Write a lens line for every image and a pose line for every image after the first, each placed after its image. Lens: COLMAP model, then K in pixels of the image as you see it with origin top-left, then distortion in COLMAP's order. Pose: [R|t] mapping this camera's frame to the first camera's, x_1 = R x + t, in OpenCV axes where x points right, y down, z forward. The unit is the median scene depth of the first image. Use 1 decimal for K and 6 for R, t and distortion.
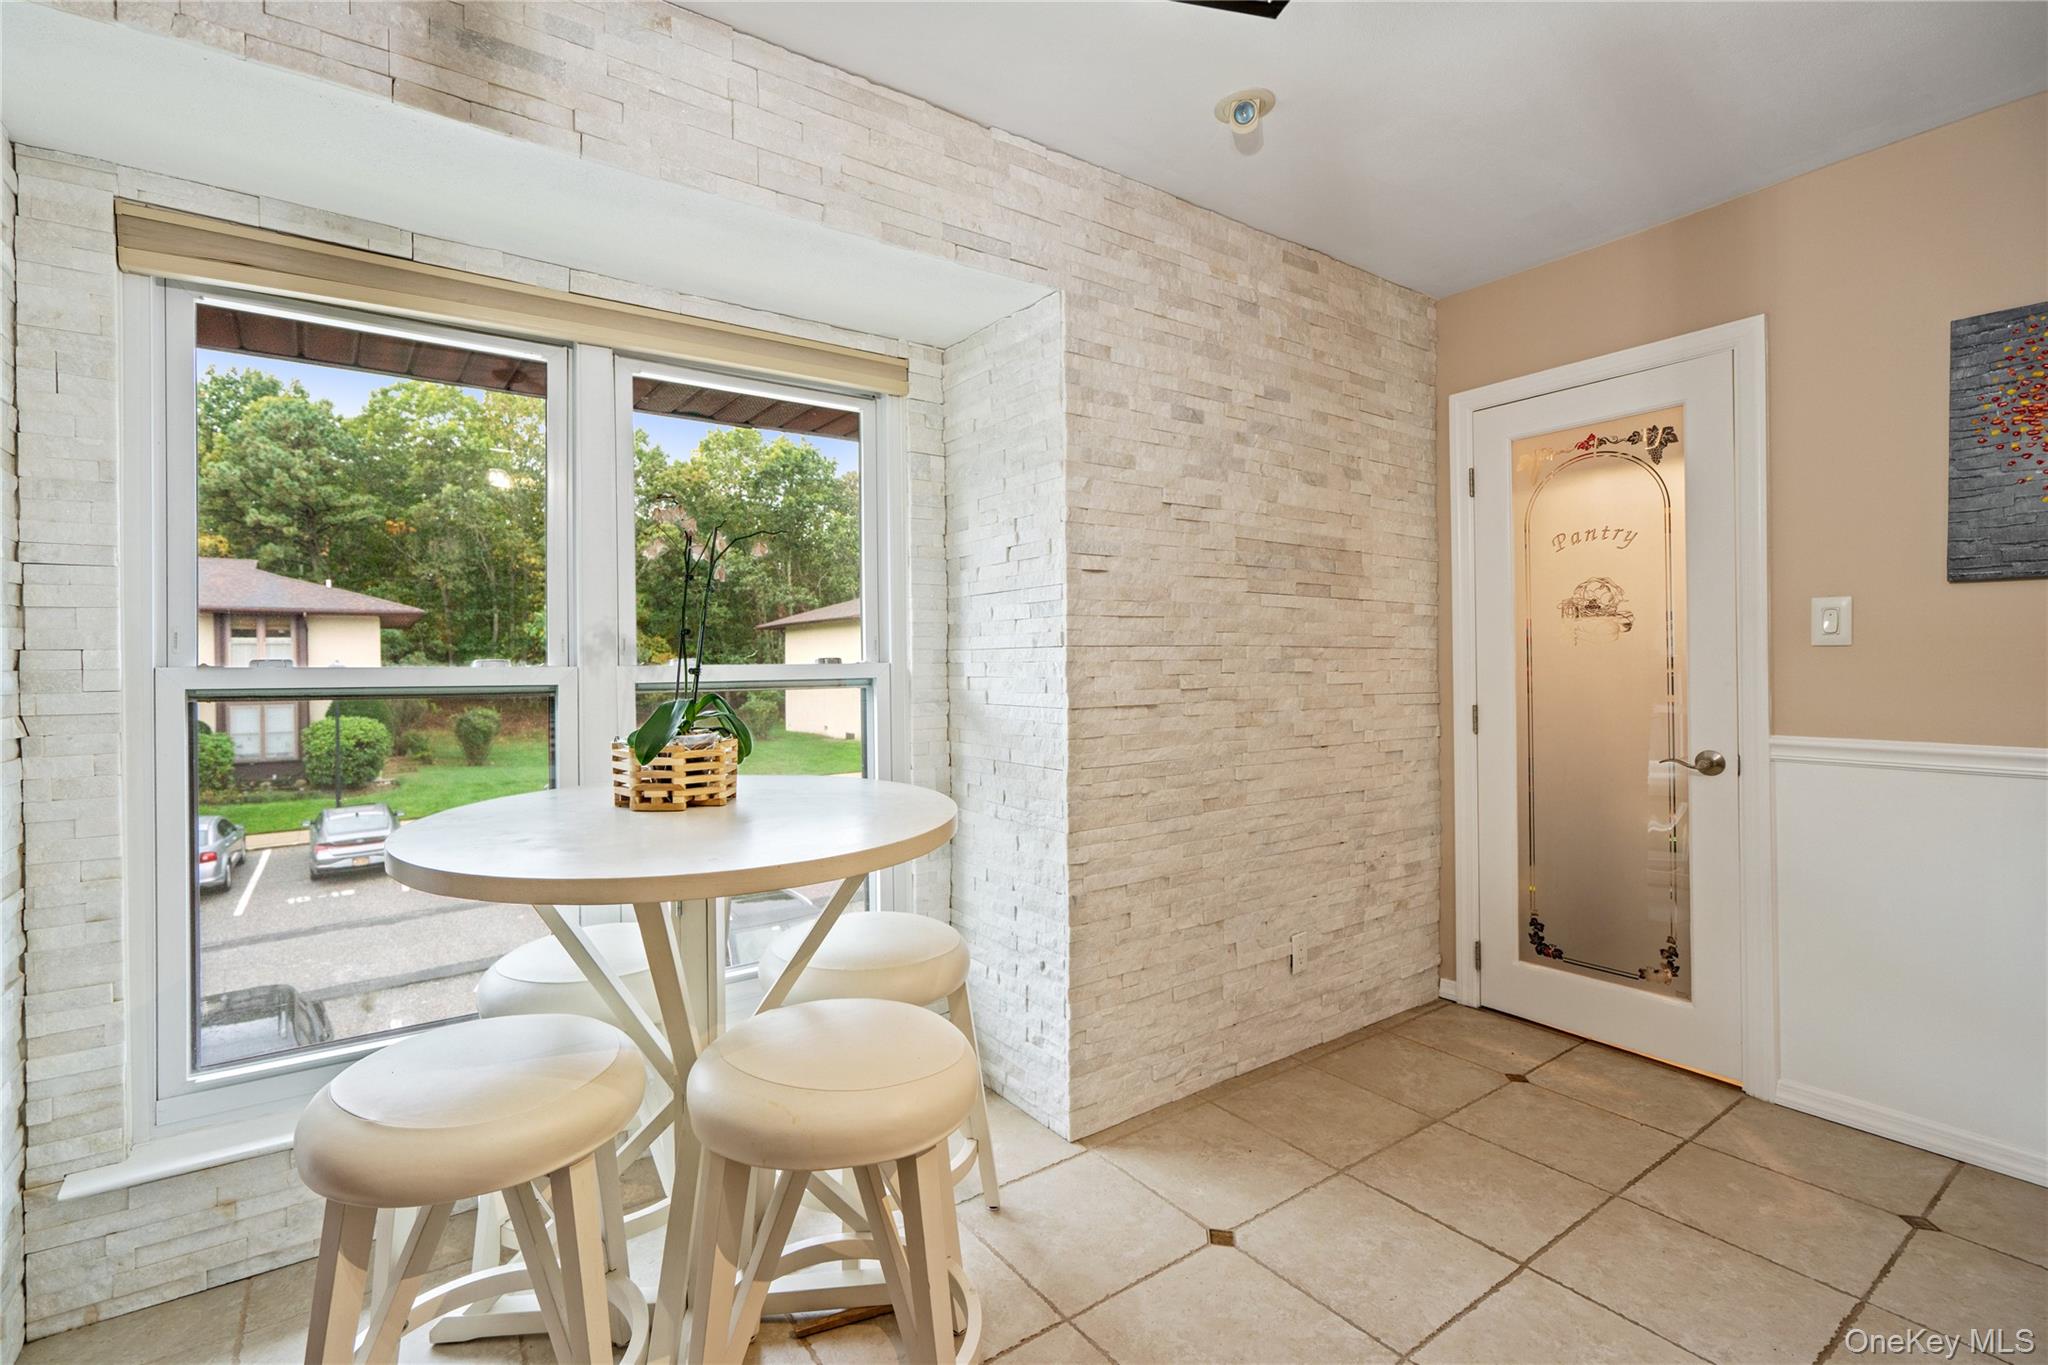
lens RADIAL K [[907.2, 0, 1021.9], [0, 907.2, 664.5], [0, 0, 1]] dist [-0.012748, 0.000070]
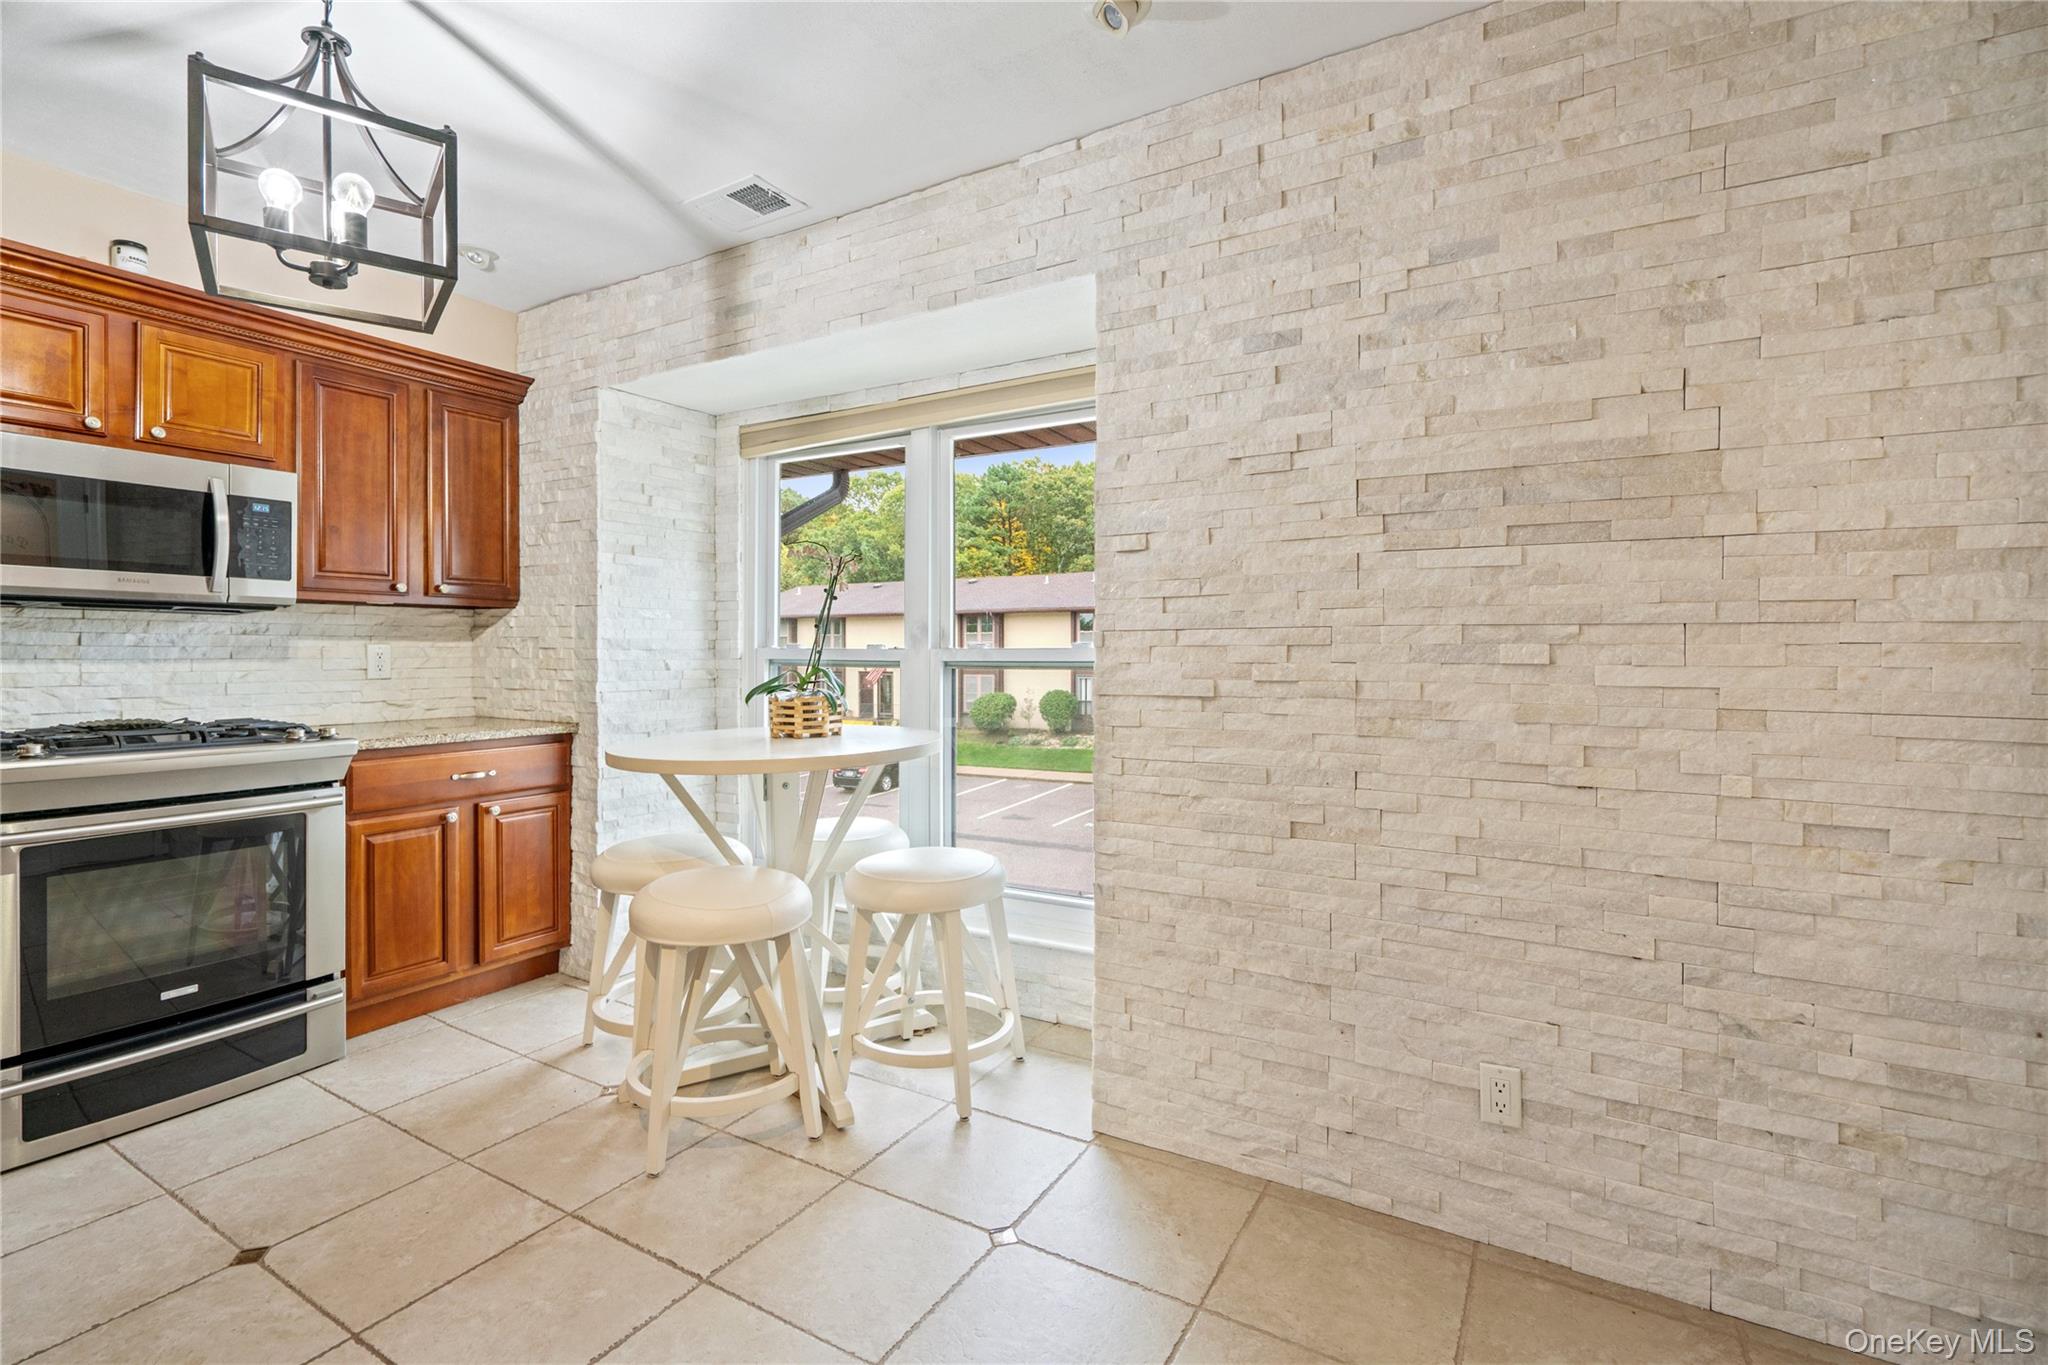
lens RADIAL K [[941.3, 0, 1000.4], [0, 941.3, 660.3], [0, 0, 1]] dist [-0.003905, 0.000619]
pose [[0.404361, 0.015000, -0.914476, 0.855465], [-0.005305, 0.999887, 0.014056, -0.002107], [0.914584, -0.000832, 0.404395, 0.439402]]
